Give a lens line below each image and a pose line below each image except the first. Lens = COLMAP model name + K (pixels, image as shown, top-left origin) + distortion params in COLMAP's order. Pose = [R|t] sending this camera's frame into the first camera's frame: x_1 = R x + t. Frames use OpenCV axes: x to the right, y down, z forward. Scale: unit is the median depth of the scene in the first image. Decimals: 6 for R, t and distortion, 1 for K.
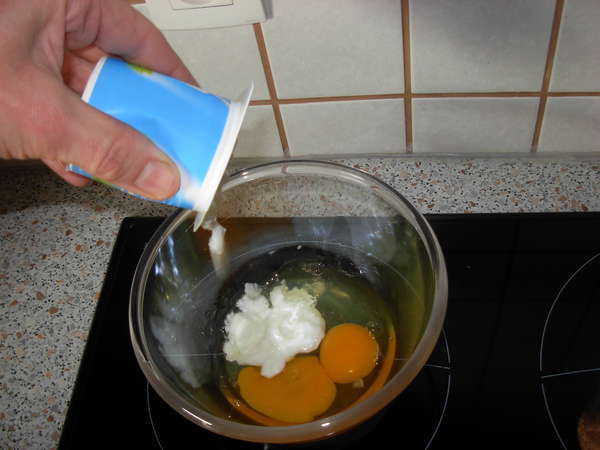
lens RADIAL K [[651.9, 0, 300.0], [0, 651.9, 225.0], [0, 0, 1]] dist [-0.211472, 0.061698]
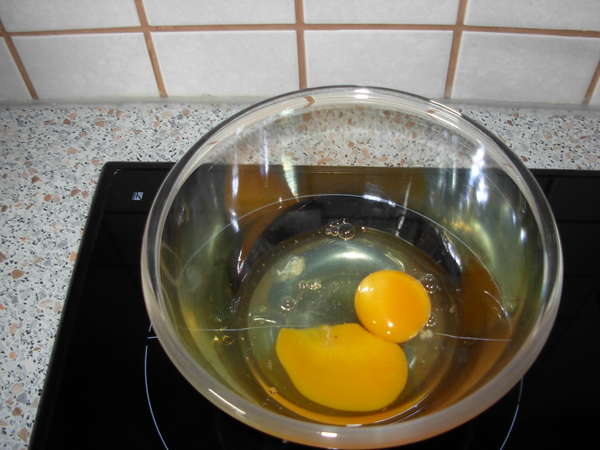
lens RADIAL K [[651.9, 0, 300.0], [0, 651.9, 225.0], [0, 0, 1]] dist [-0.211472, 0.061698]
pose [[0.993978, 0.024274, 0.106858, -0.120541], [-0.027404, 0.999235, 0.027917, 0.041098], [-0.106099, -0.030677, 0.993882, 0.176916]]
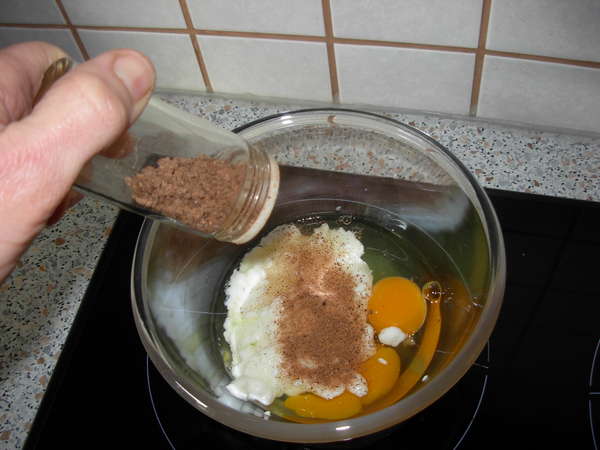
lens RADIAL K [[651.9, 0, 300.0], [0, 651.9, 225.0], [0, 0, 1]] dist [-0.211472, 0.061698]
pose [[0.990539, 0.128180, -0.049007, -0.003859], [-0.123554, 0.988429, 0.087989, -0.012248], [0.059718, -0.081101, 0.994915, 0.106294]]
